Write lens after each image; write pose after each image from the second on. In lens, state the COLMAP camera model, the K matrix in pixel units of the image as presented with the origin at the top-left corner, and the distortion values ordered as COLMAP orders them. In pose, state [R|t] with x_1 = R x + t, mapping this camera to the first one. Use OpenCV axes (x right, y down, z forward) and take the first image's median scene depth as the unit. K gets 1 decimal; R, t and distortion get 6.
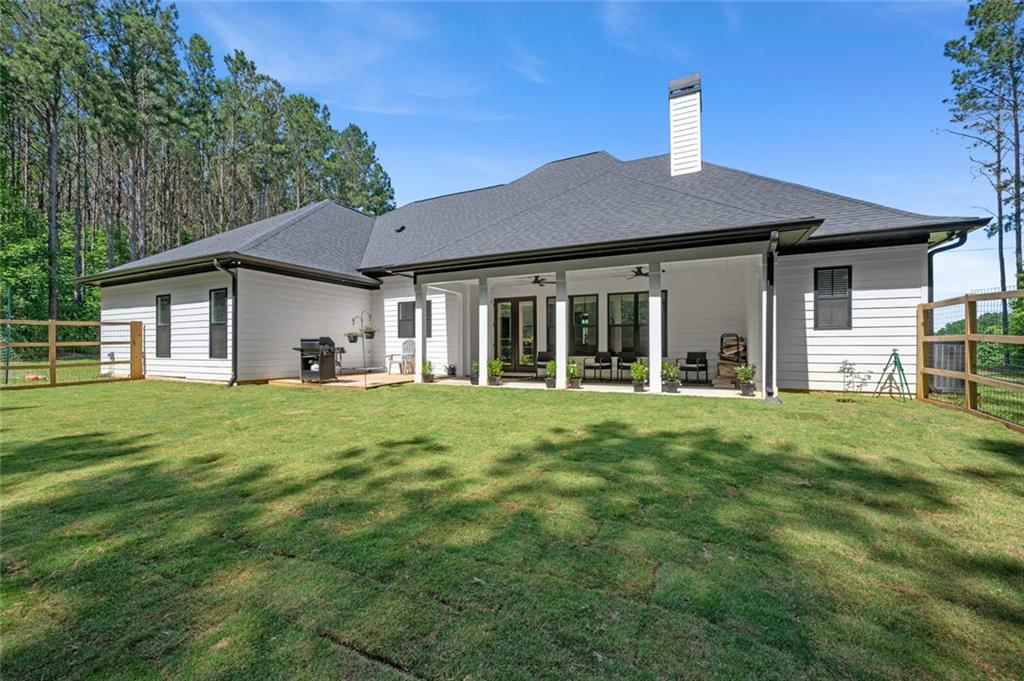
lens RADIAL K [[403.1, 0, 518.9], [0, 403.1, 348.5], [0, 0, 1]] dist [0.001010, 0.000017]
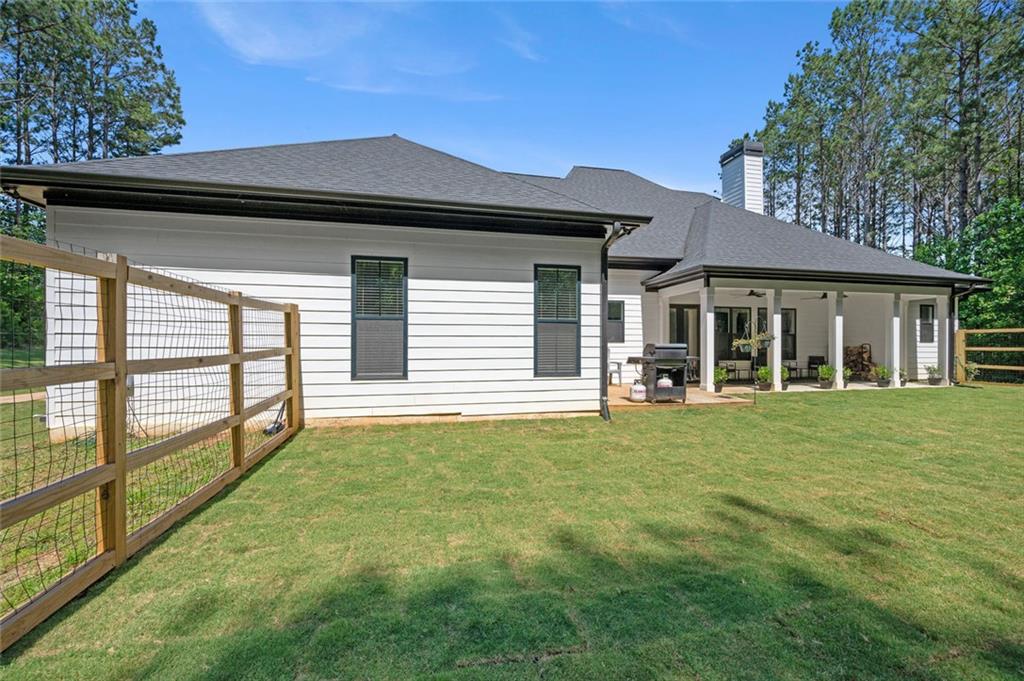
lens RADIAL K [[403.1, 0, 518.9], [0, 403.1, 348.5], [0, 0, 1]] dist [0.001010, 0.000017]
pose [[0.786406, -0.000246, 0.617710, -1.158431], [0.003627, 0.999985, -0.004219, -0.016077], [-0.617699, 0.005559, 0.786395, 0.540321]]
